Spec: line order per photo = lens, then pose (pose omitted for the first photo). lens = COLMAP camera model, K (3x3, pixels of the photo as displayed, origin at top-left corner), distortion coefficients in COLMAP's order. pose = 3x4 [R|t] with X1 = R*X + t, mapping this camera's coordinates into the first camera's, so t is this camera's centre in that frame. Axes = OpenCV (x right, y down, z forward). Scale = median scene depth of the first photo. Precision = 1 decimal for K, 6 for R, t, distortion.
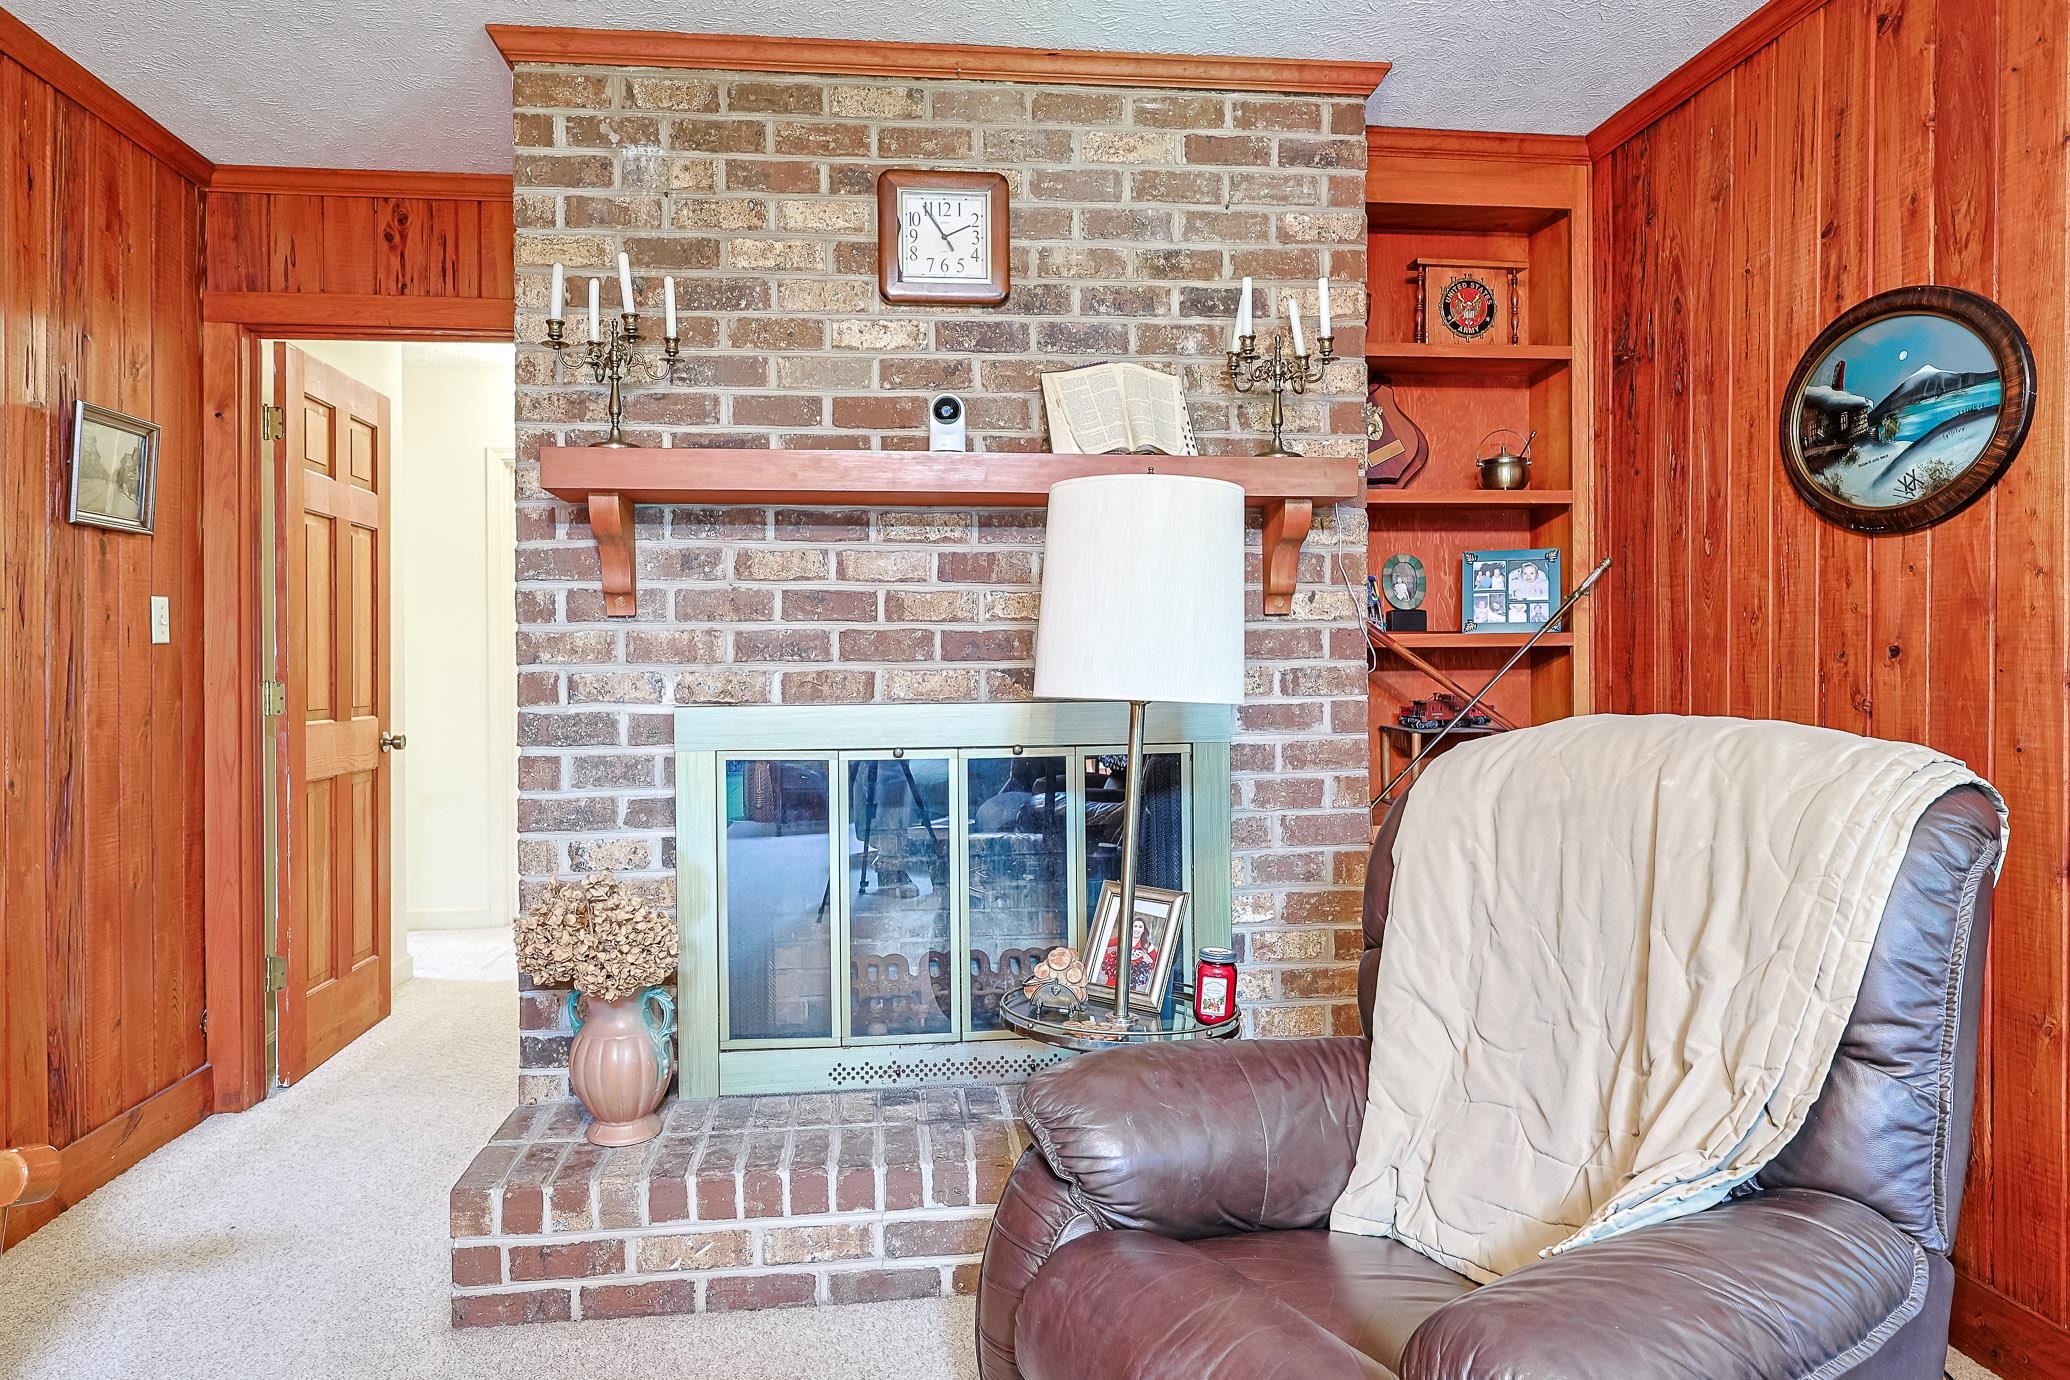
lens RADIAL K [[1330.6, 0, 1026.5], [0, 1330.6, 671.6], [0, 0, 1]] dist [-0.000663, -0.000428]
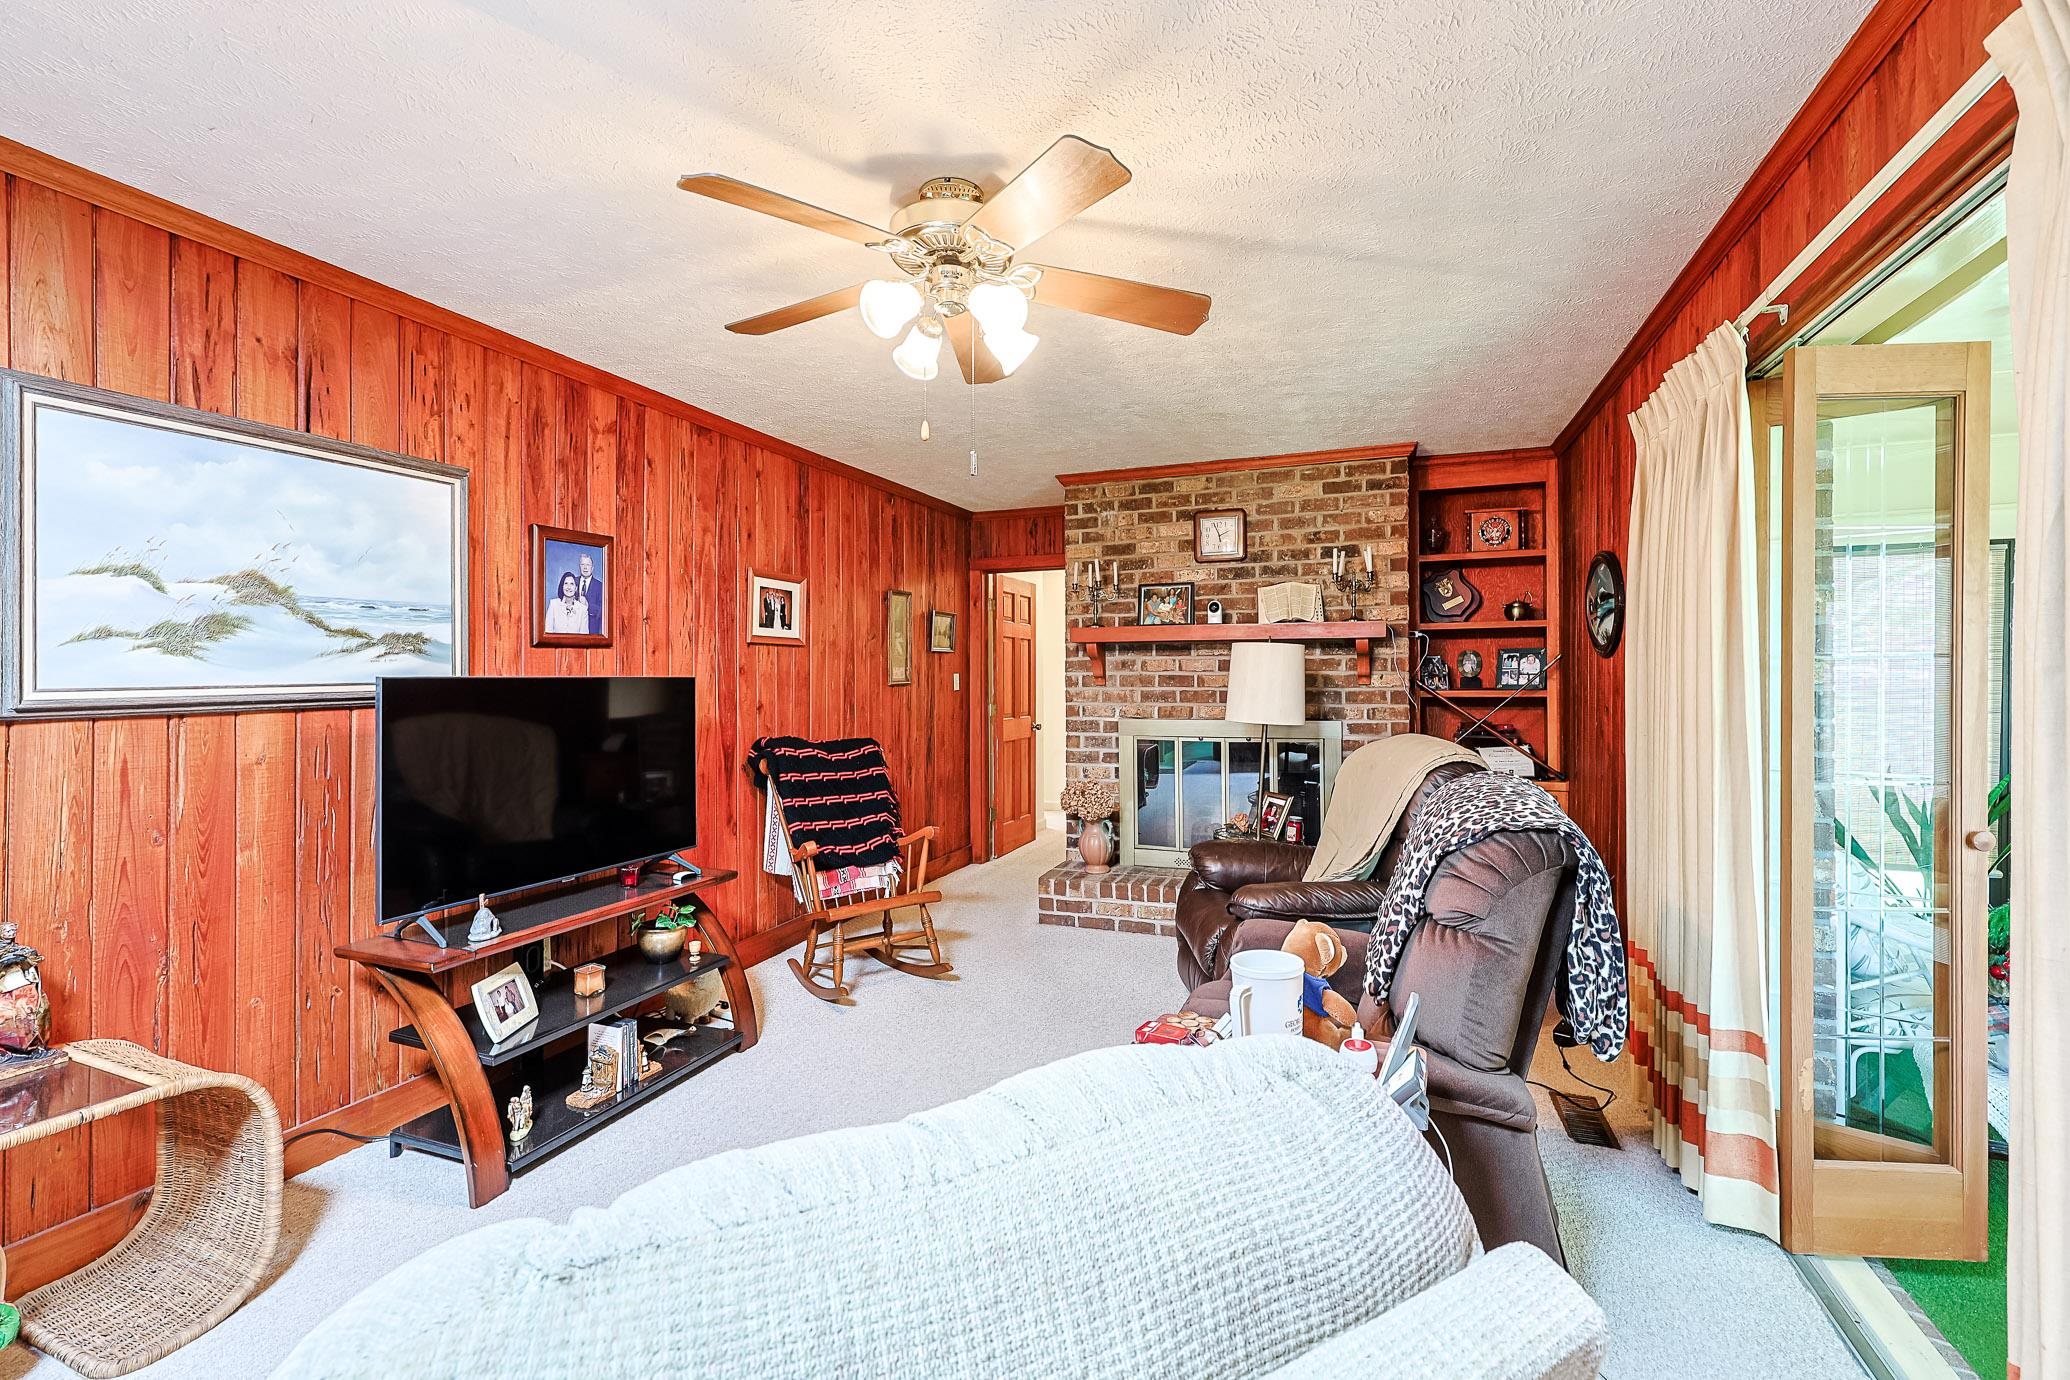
lens RADIAL K [[876.8, 0, 1030.8], [0, 876.8, 682.7], [0, 0, 1]] dist [-0.002853, -0.000900]
pose [[0.885098, 0.004188, -0.465385, 0.391573], [-0.002321, 0.999987, 0.004585, -0.052715], [0.465398, -0.002978, 0.885096, -0.634131]]
